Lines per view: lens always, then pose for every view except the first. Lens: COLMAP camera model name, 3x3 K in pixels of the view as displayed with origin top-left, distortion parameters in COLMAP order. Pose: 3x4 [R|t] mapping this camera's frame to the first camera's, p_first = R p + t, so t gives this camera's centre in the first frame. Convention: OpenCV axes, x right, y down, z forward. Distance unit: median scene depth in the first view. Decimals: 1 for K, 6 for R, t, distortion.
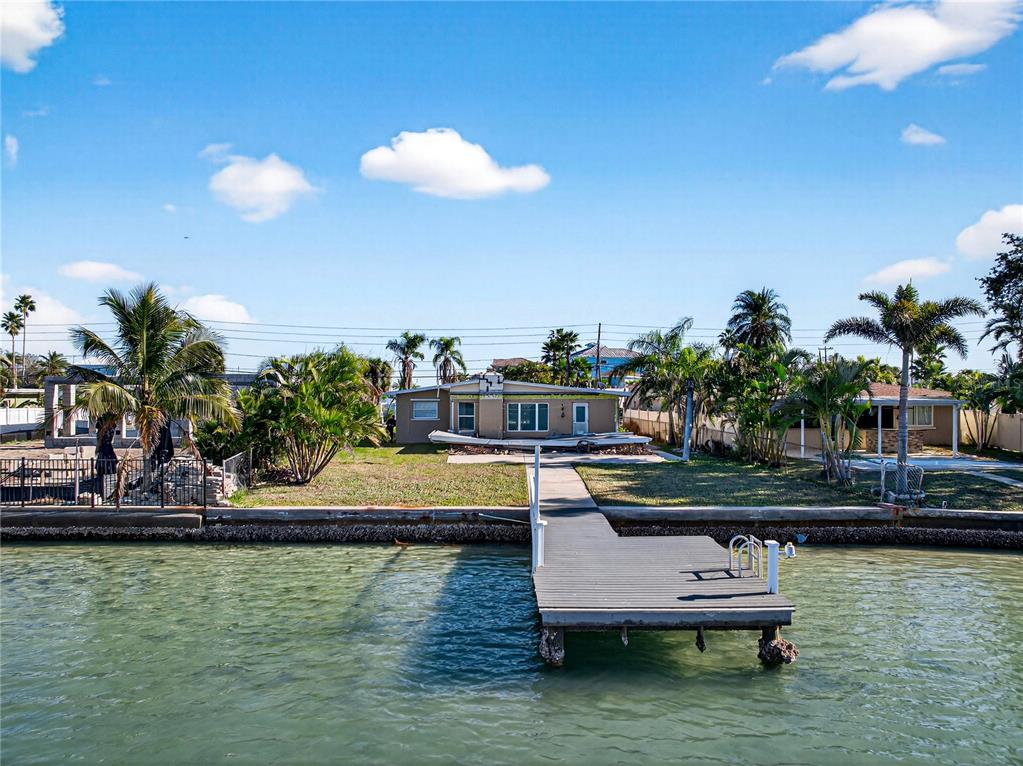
lens RADIAL K [[700.8, 0, 504.9], [0, 700.8, 383.3], [0, 0, 1]] dist [0.003323, -0.000926]
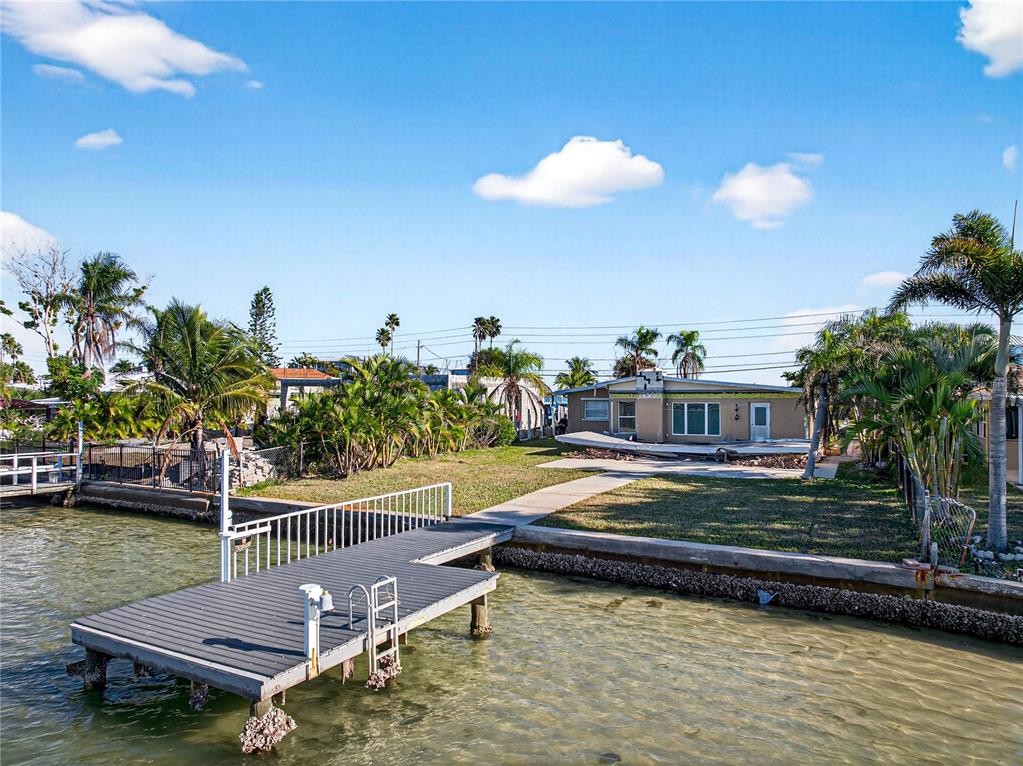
lens RADIAL K [[700.8, 0, 504.9], [0, 700.8, 383.3], [0, 0, 1]] dist [0.003323, -0.000926]
pose [[0.862232, -0.011546, -0.506383, 0.270952], [0.011632, 0.999928, -0.002992, 0.003862], [0.506381, -0.003310, 0.862304, 0.131013]]
